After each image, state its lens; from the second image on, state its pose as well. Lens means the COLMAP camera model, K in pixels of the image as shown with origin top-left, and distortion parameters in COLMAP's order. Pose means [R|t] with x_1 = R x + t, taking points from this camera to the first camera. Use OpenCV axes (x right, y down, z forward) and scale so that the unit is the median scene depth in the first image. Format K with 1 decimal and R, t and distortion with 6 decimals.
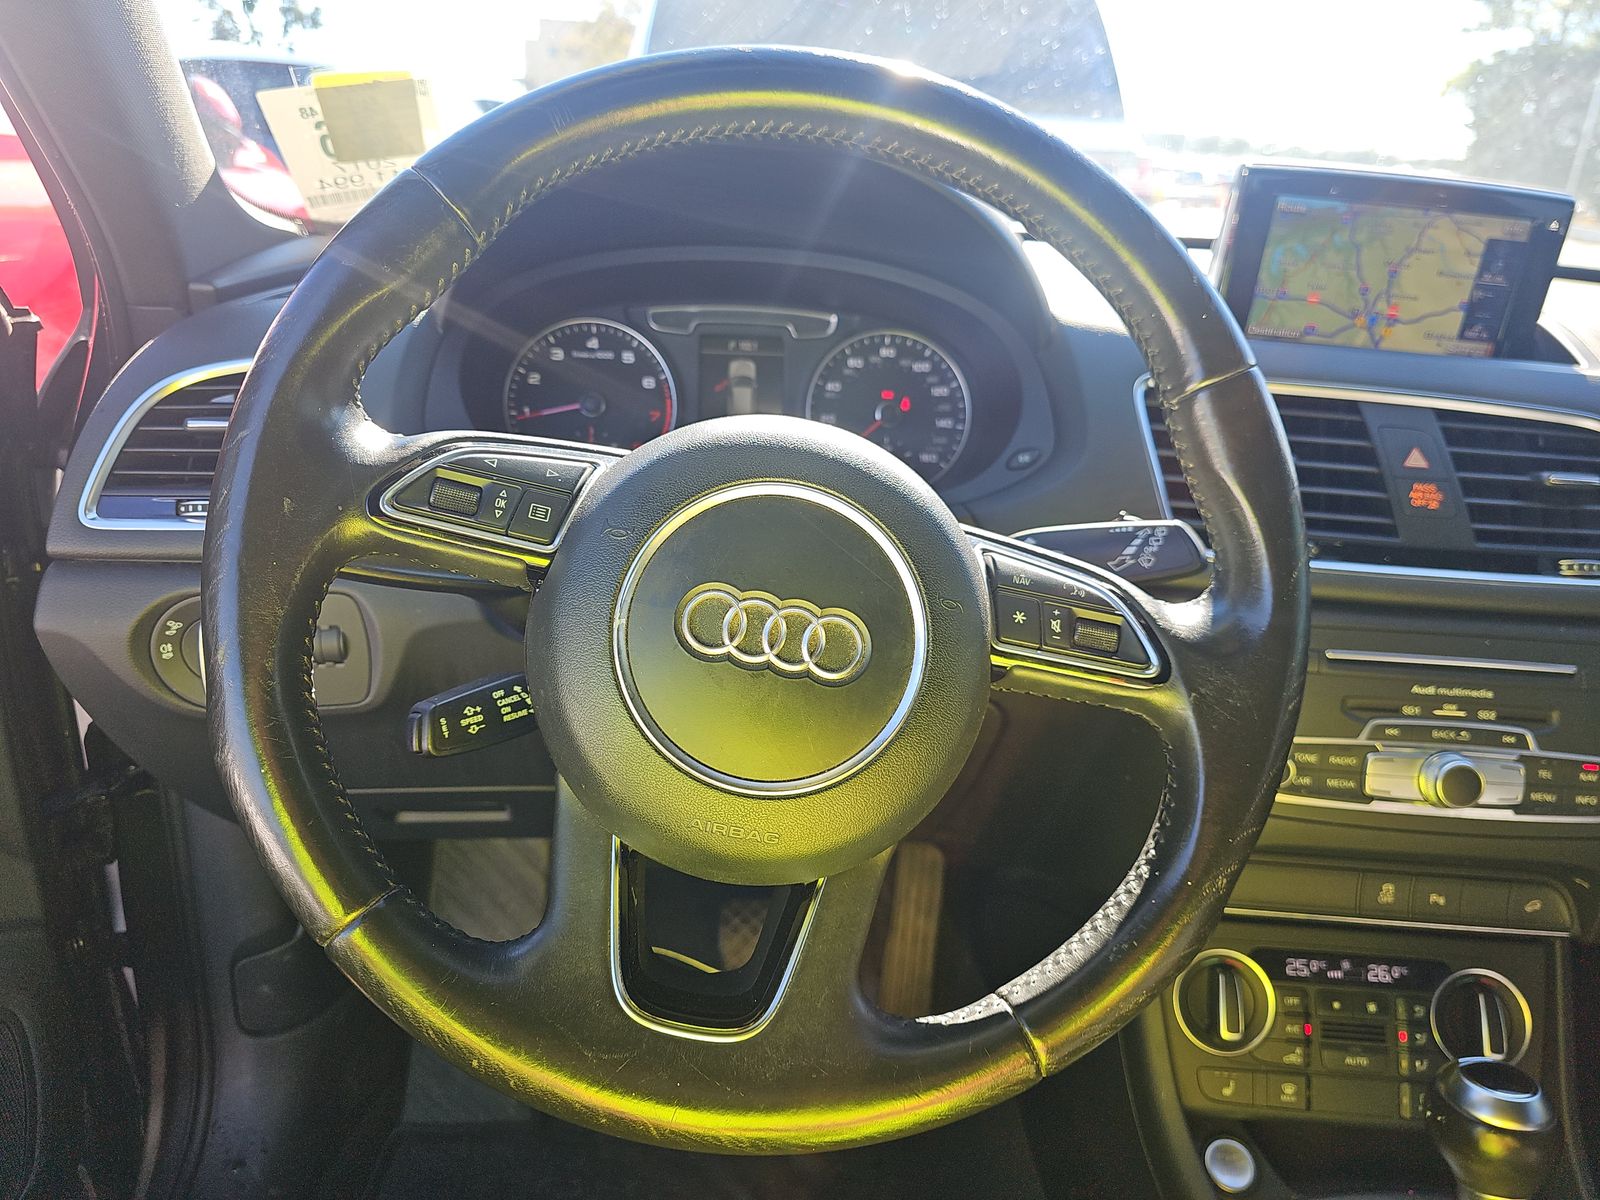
lens RADIAL K [[1086.8, 0, 800.0], [0, 1086.8, 600.0], [0, 0, 1]] dist [-0.005445, -0.003387]
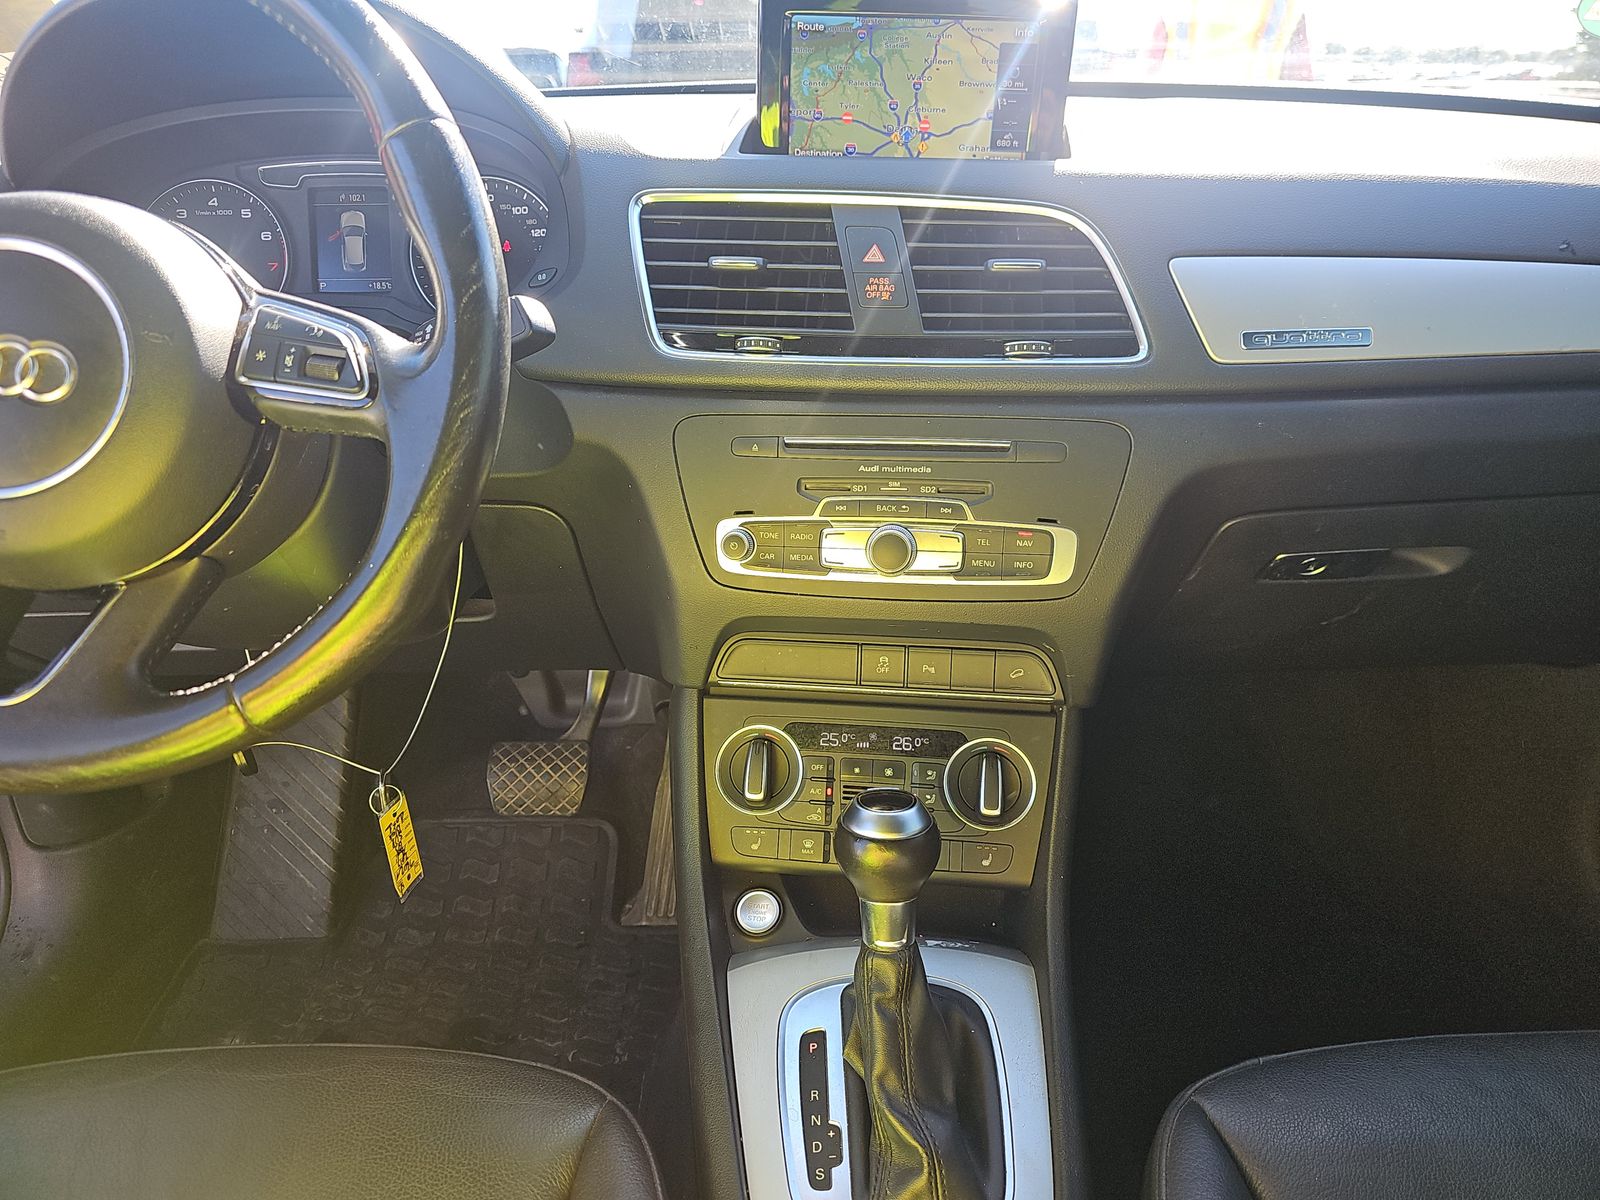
lens RADIAL K [[1066.7, 0, 795.3], [0, 1066.7, 622.6], [0, 0, 1]] dist [0.069035, -0.087042]
pose [[0.996898, -0.025330, -0.074521, 0.524913], [0.030421, 0.997222, 0.067993, 0.148240], [0.072592, -0.070049, 0.994899, -0.085328]]
